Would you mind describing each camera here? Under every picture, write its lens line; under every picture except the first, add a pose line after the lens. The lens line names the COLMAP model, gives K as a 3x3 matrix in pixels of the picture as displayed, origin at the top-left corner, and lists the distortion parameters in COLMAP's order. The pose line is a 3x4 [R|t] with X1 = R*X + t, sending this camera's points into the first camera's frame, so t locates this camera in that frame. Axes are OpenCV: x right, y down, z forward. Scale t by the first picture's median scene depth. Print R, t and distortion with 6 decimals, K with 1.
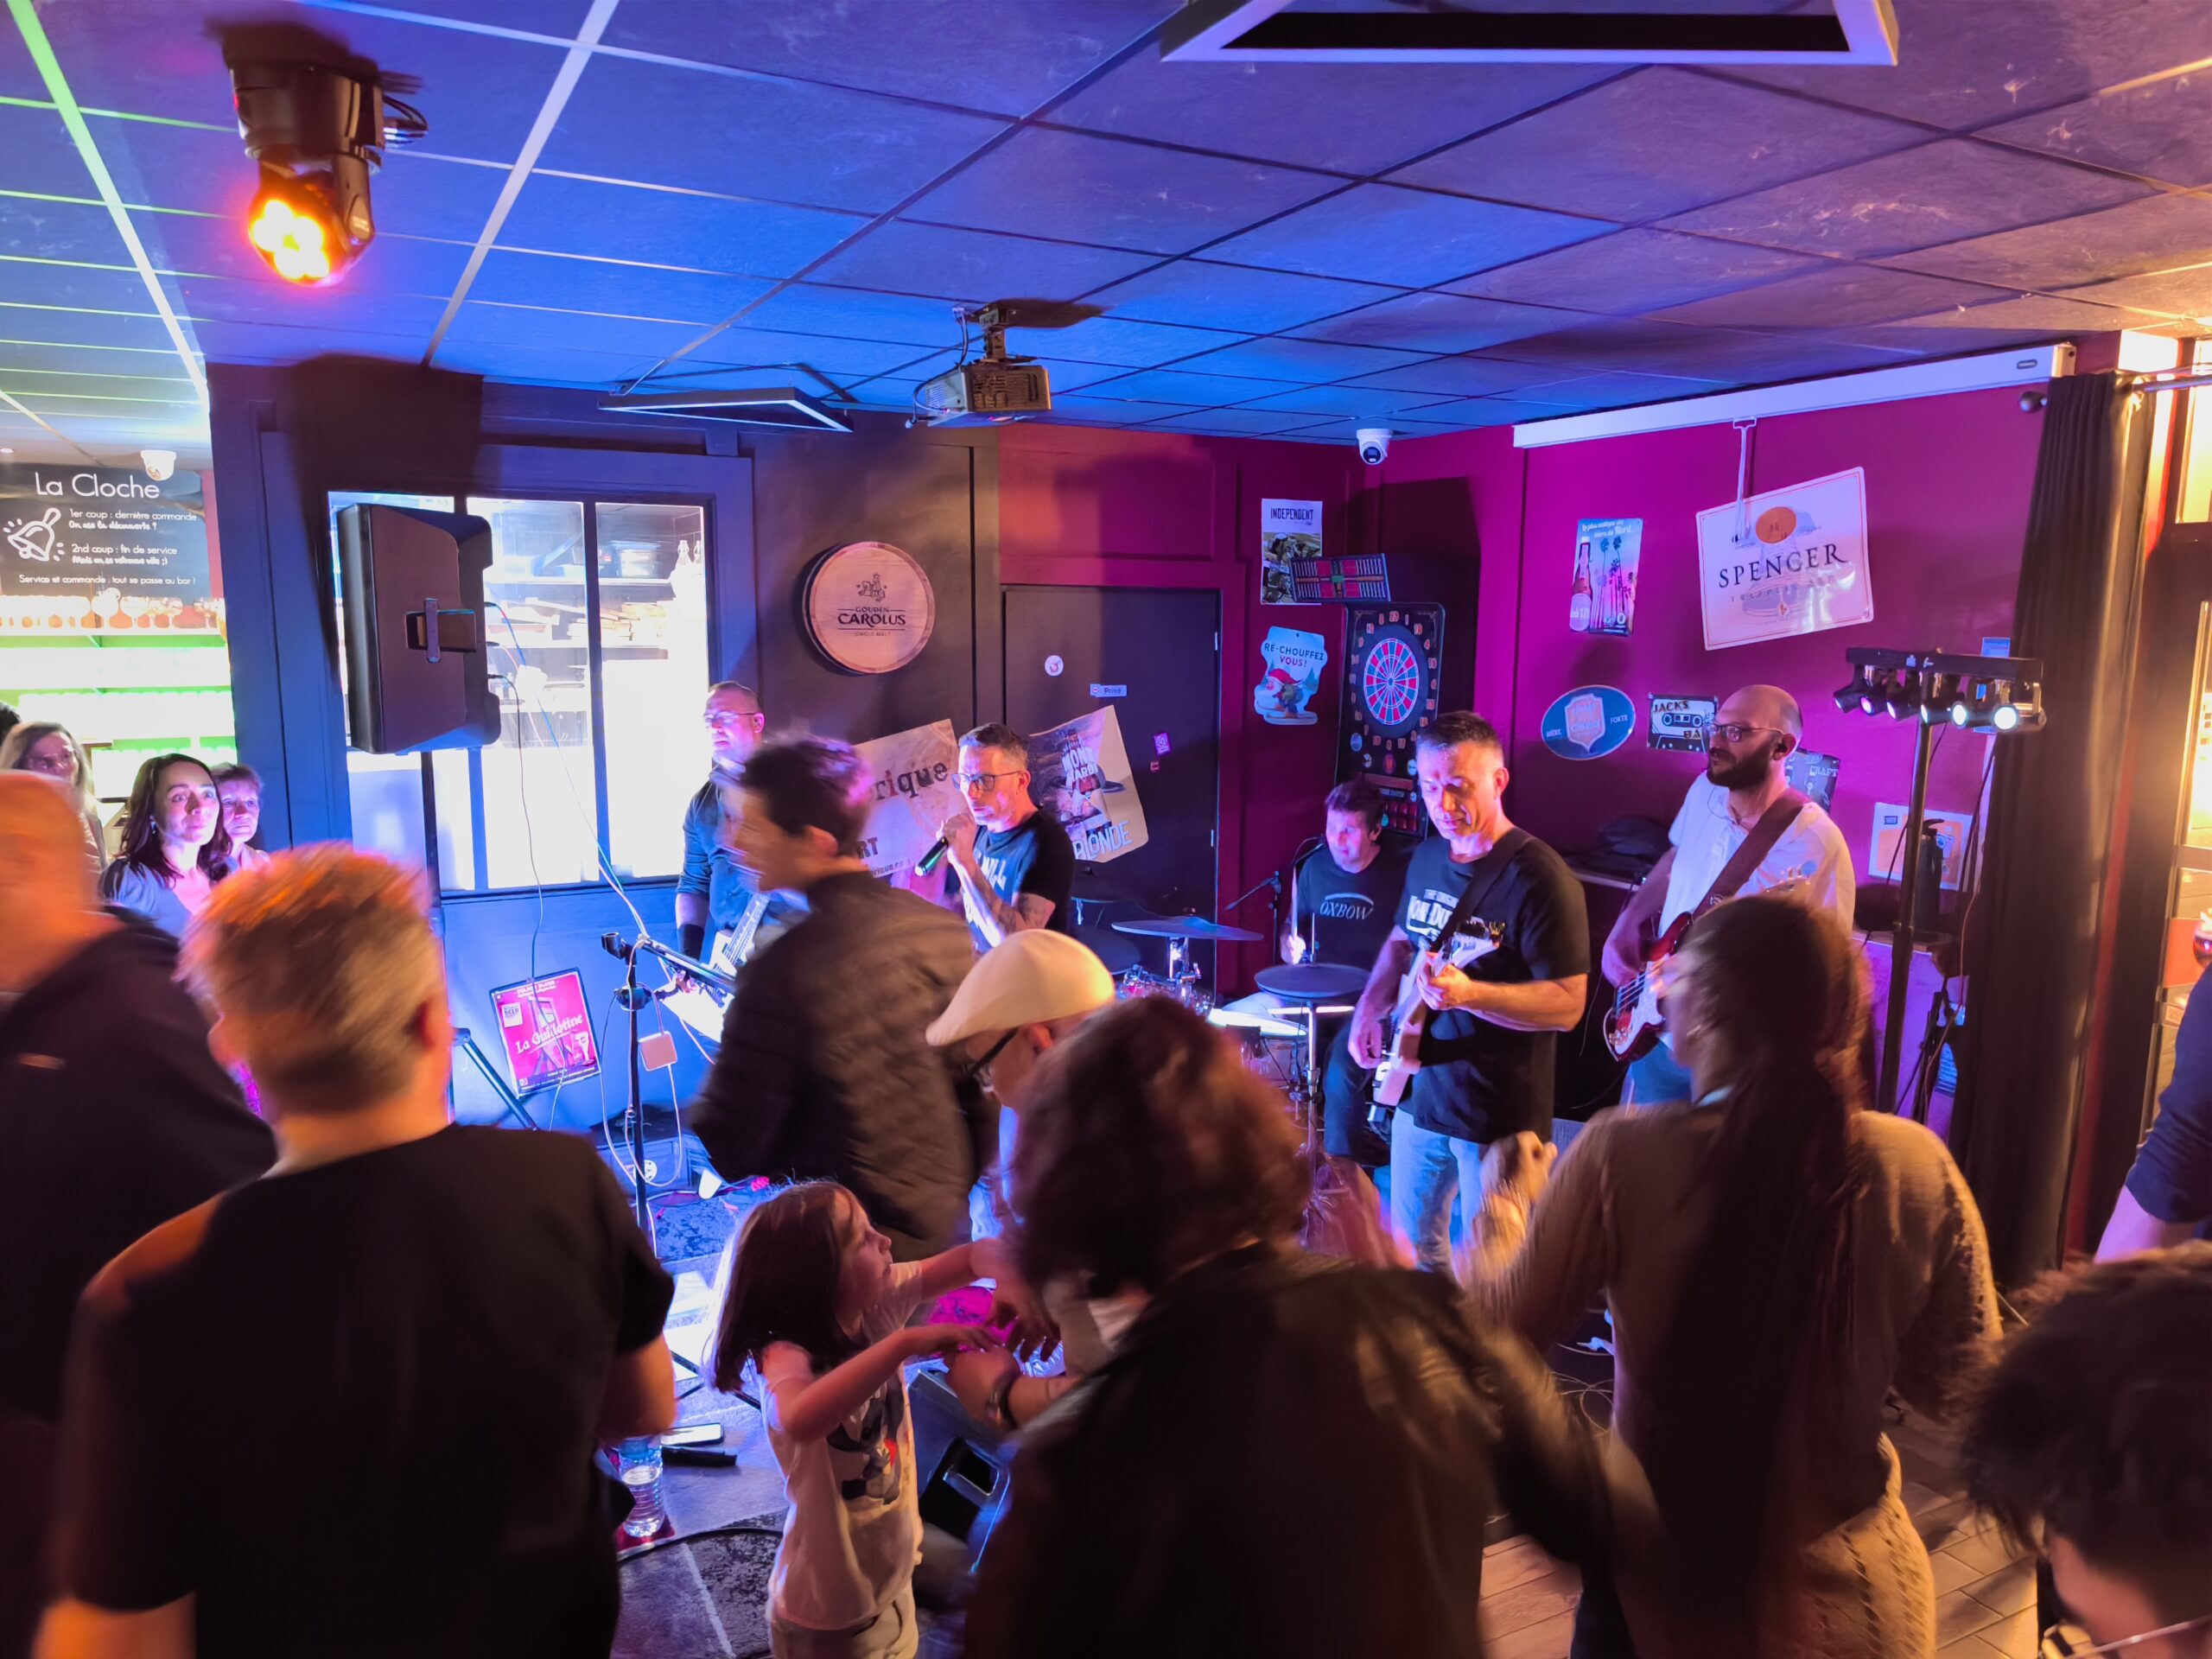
lens RADIAL K [[1519.8, 0, 1106.0], [0, 1519.8, 829.5], [0, 0, 1]] dist [0.104444, -0.264186]
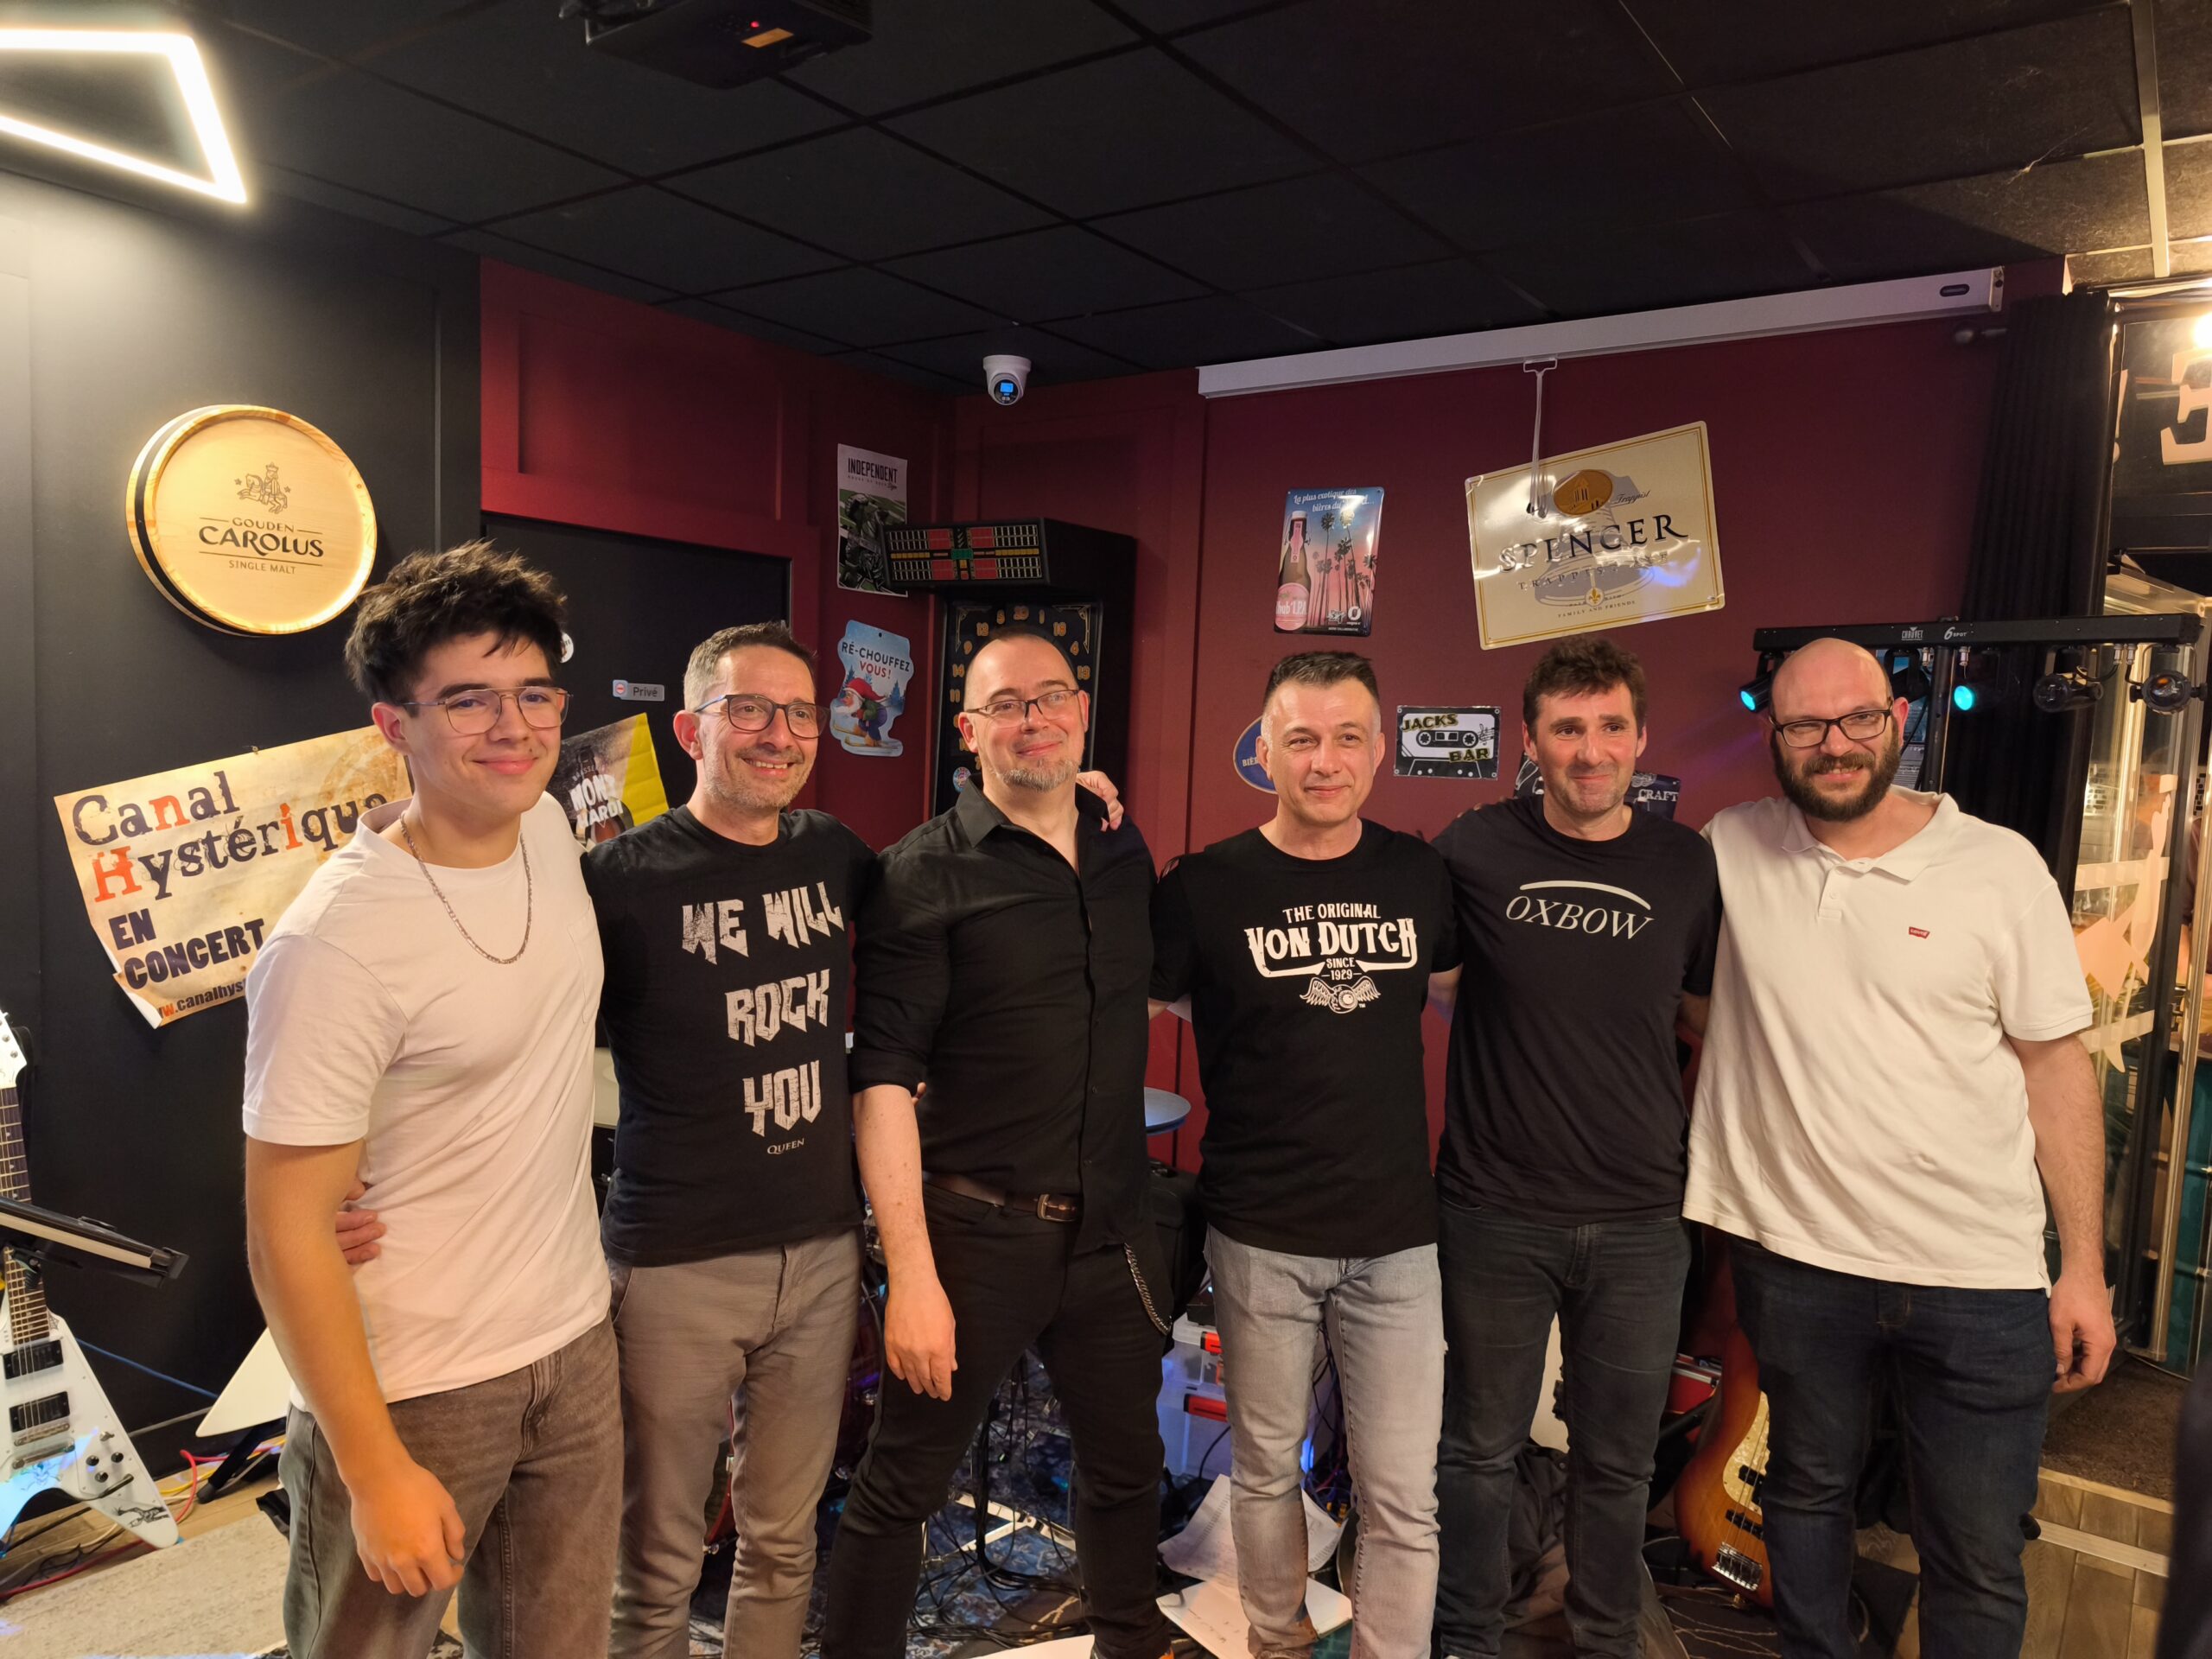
lens RADIAL K [[1519.8, 0, 1106.0], [0, 1519.8, 829.5], [0, 0, 1]] dist [0.104444, -0.264186]
pose [[0.891090, -0.002922, 0.453818, -0.131647], [0.031377, 0.997983, -0.055184, 0.013057], [-0.452741, 0.063413, 0.889384, 0.347758]]
